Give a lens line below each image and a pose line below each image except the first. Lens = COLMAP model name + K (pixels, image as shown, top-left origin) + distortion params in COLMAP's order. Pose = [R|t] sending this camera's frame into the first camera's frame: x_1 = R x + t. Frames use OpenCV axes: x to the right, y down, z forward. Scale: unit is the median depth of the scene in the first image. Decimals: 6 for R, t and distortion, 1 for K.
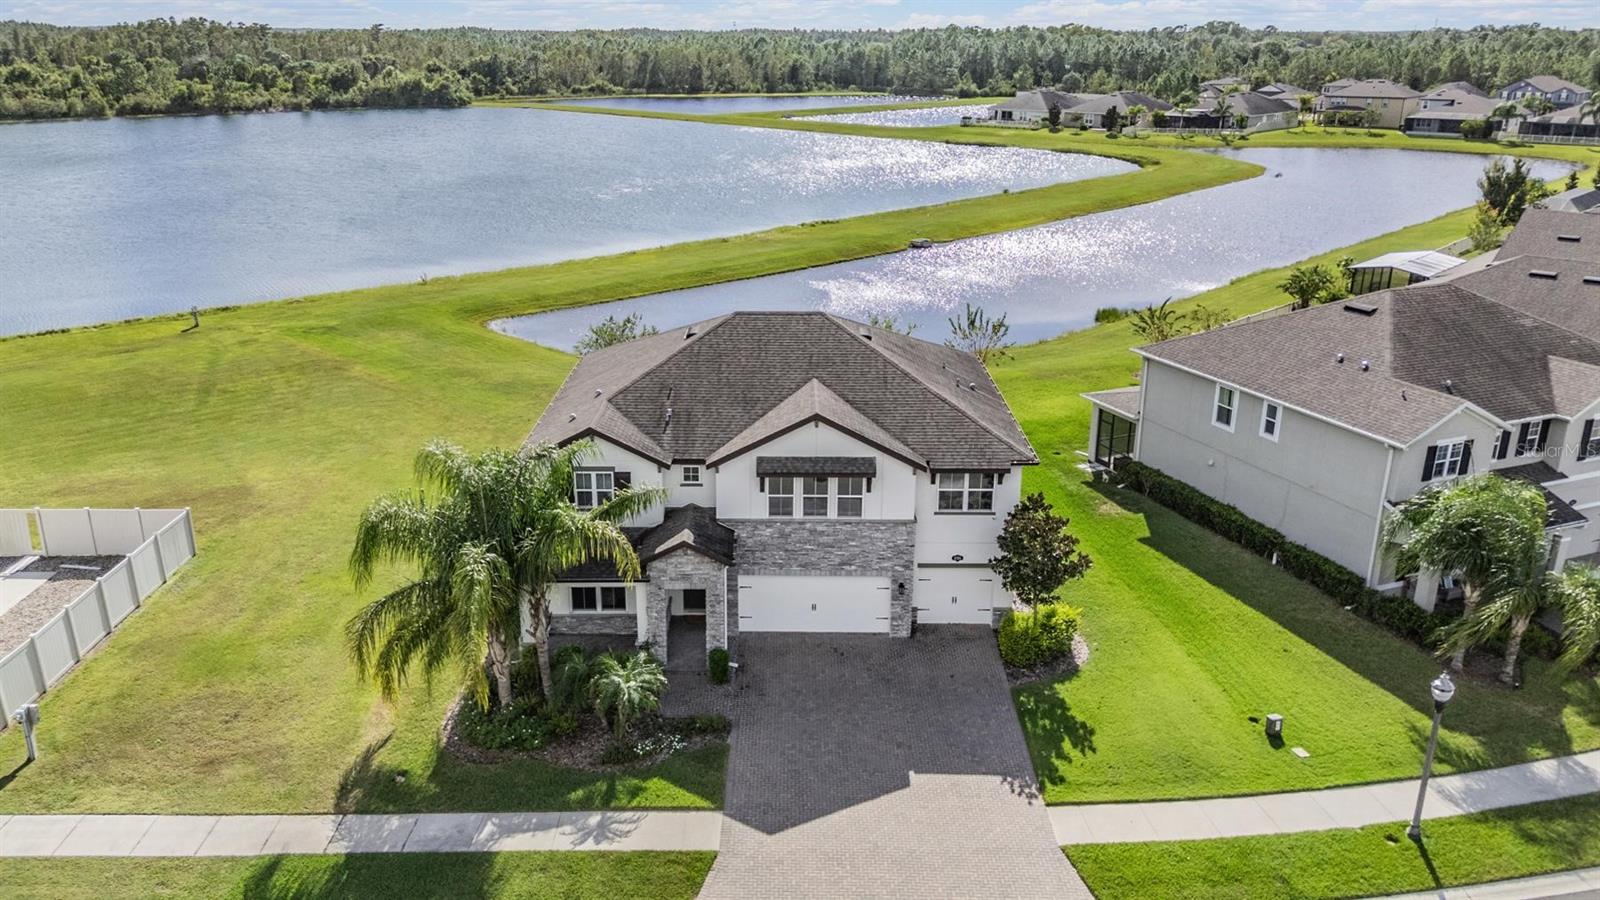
lens RADIAL K [[1187.6, 0, 785.8], [0, 1187.6, 446.5], [0, 0, 1]] dist [0.064951, -0.061641]
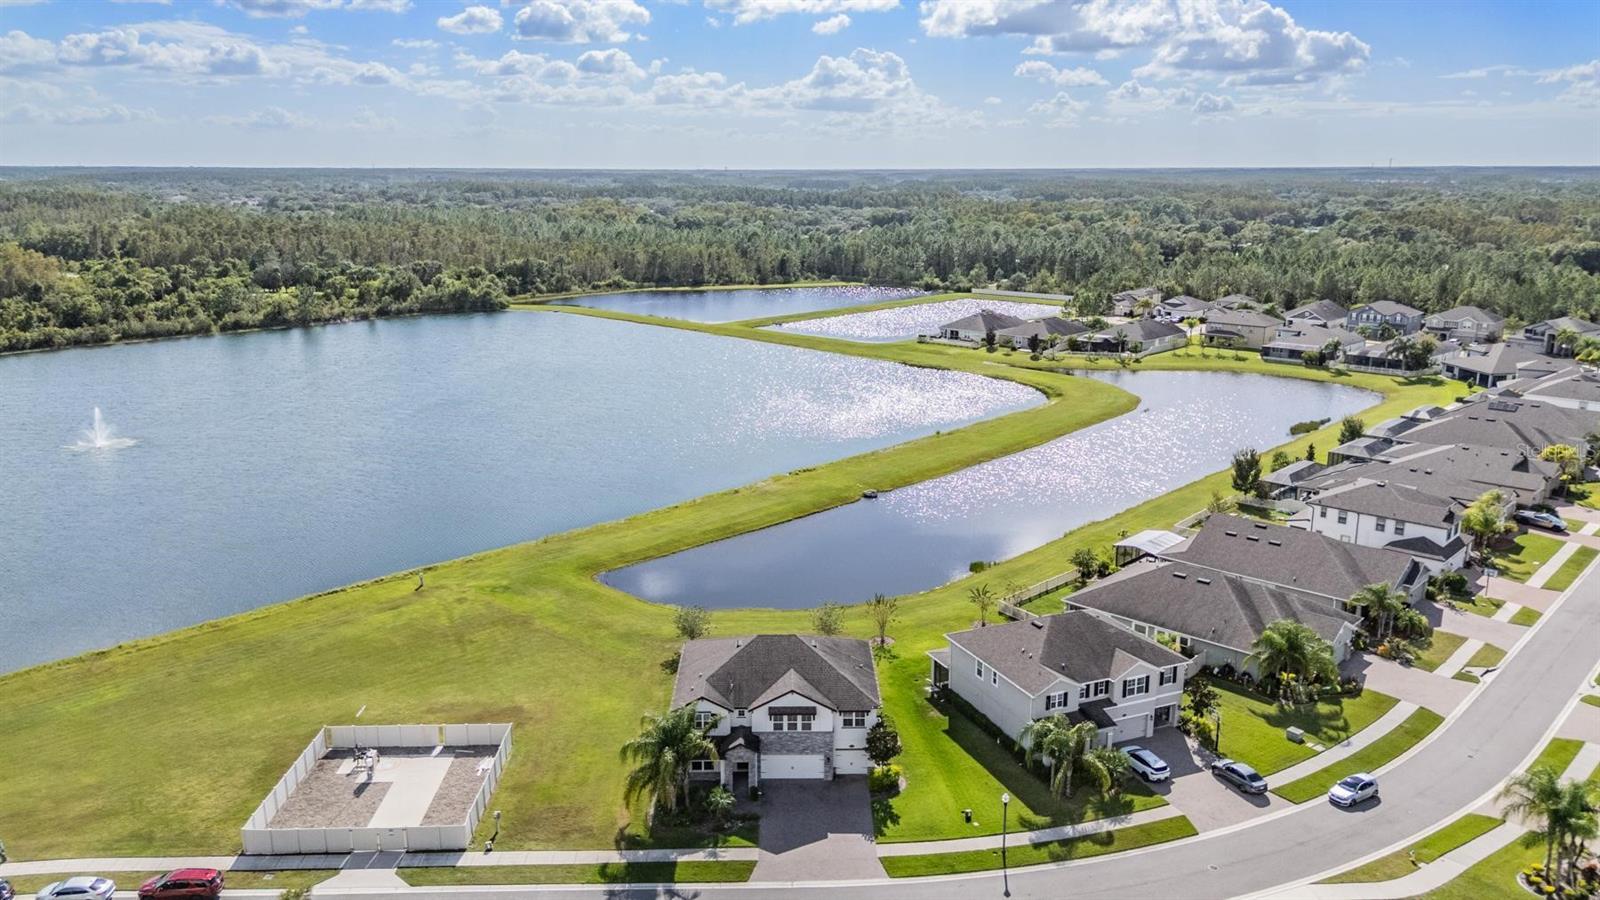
lens RADIAL K [[1187.6, 0, 796.2], [0, 1187.6, 444.8], [0, 0, 1]] dist [0.064951, -0.061641]
pose [[0.999839, -0.007338, 0.016380, -0.003626], [0.008963, 0.994800, -0.101455, -0.265485], [-0.015550, 0.101586, 0.994705, -1.443288]]
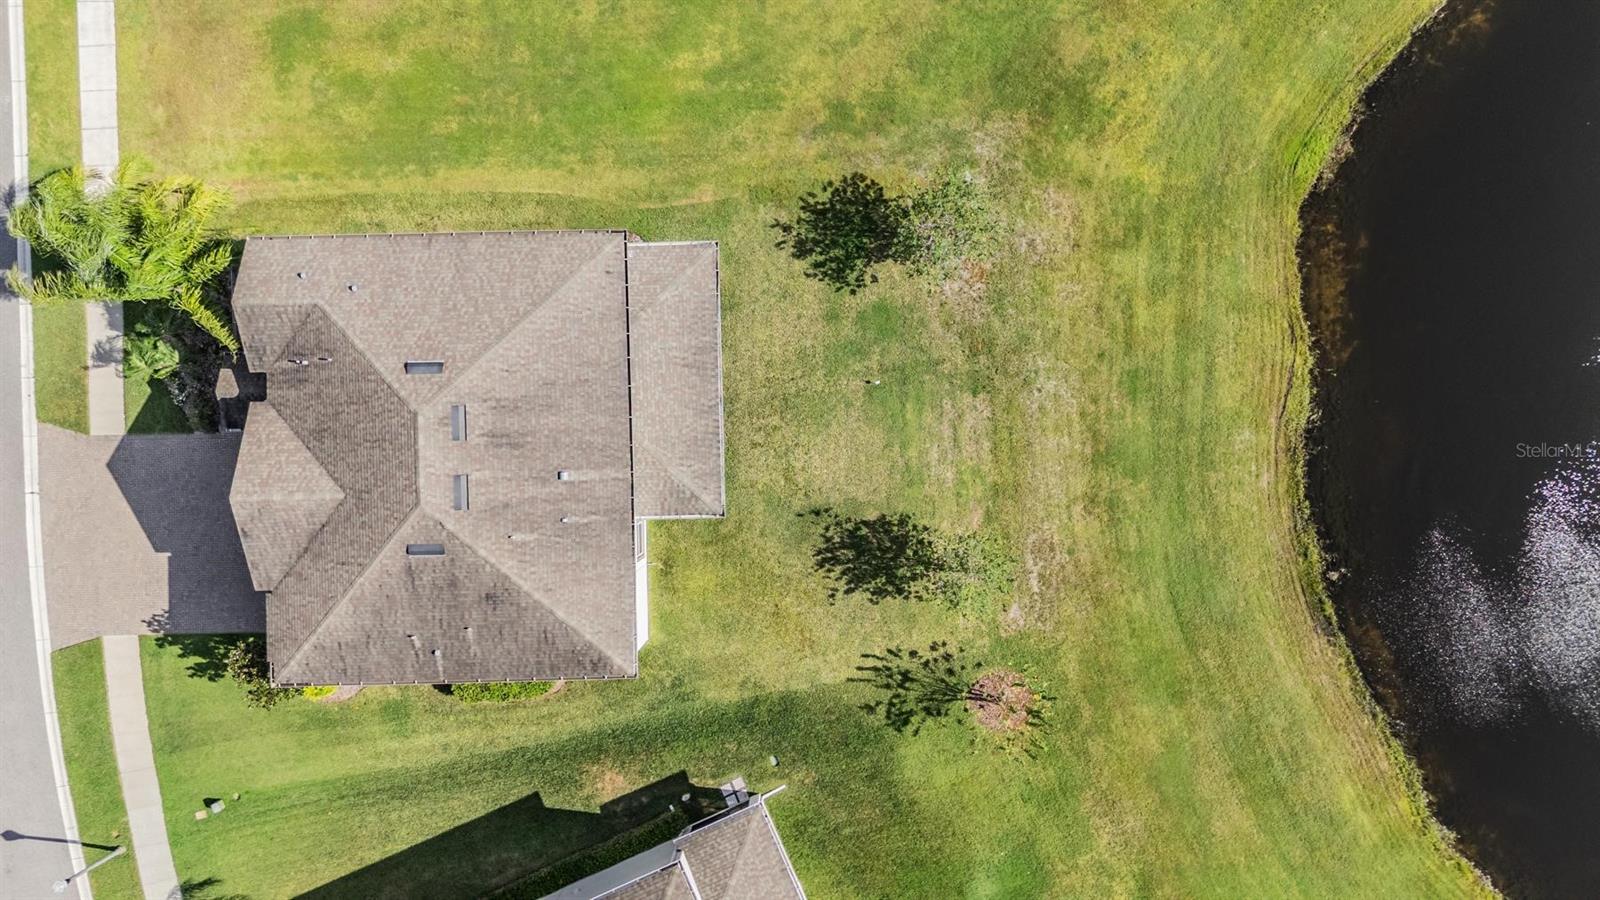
lens RADIAL K [[1187.6, 0, 804.3], [0, 1187.6, 449.7], [0, 0, 1]] dist [0.064951, -0.061641]
pose [[0.029246, 0.999563, -0.004248, 0.001103], [-0.304630, 0.012960, 0.952382, -1.204182], [0.952022, -0.026559, 0.304876, 1.079366]]
